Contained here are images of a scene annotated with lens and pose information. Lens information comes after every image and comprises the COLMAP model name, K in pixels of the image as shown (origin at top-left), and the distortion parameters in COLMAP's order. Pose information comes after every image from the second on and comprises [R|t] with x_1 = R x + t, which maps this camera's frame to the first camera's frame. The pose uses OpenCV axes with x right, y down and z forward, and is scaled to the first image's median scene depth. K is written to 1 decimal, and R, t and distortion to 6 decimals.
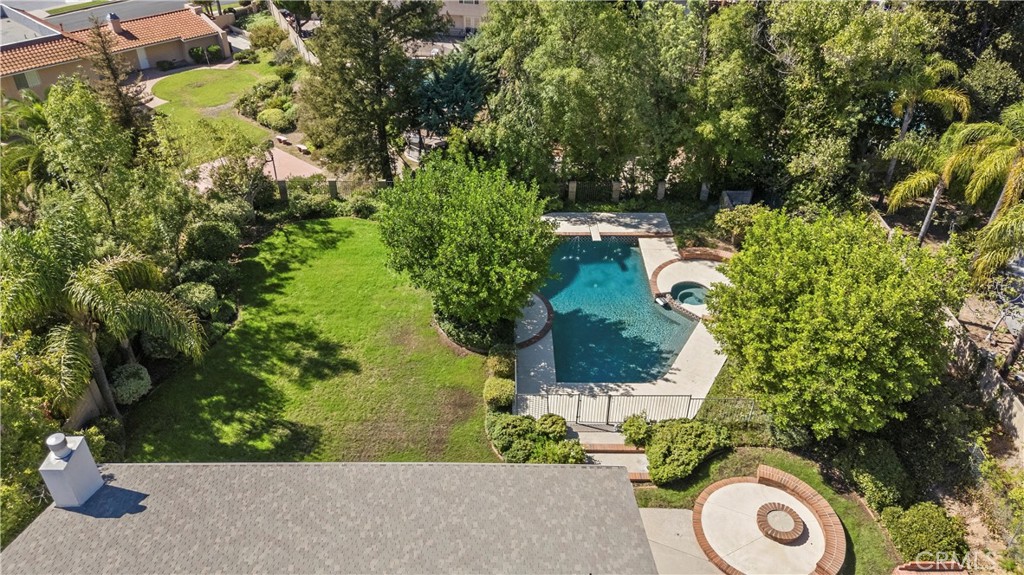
lens RADIAL K [[756.8, 0, 515.0], [0, 756.8, 283.0], [0, 0, 1]] dist [0.037954, -0.023371]
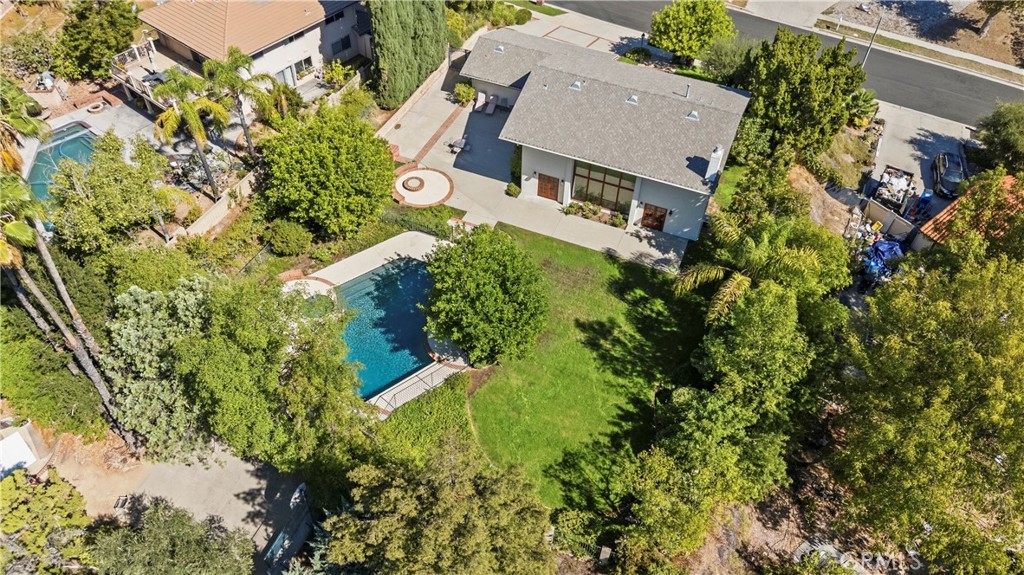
lens RADIAL K [[756.8, 0, 504.2], [0, 756.8, 288.6], [0, 0, 1]] dist [0.037954, -0.023371]
pose [[-0.912369, -0.320099, 0.255184, -0.370769], [0.202511, 0.188823, 0.960903, -1.150593], [-0.355769, 0.928376, -0.107452, 0.979936]]
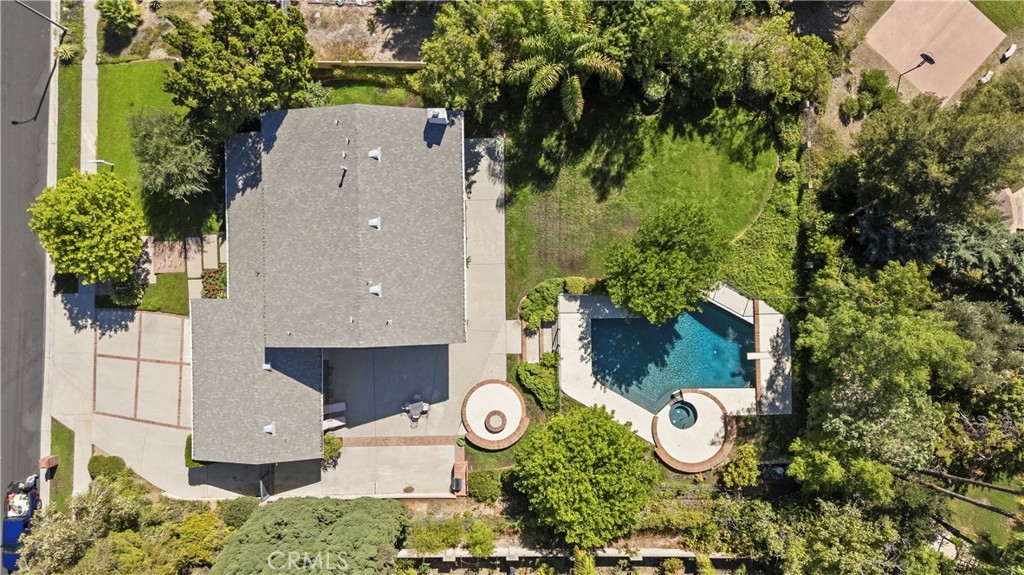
lens RADIAL K [[756.8, 0, 512.2], [0, 756.8, 283.1], [0, 0, 1]] dist [0.037954, -0.023371]
pose [[0.002321, 0.999962, -0.008370, -0.009822], [-0.573192, 0.008189, 0.819380, -0.983396], [0.819418, 0.002896, 0.573190, -0.108645]]
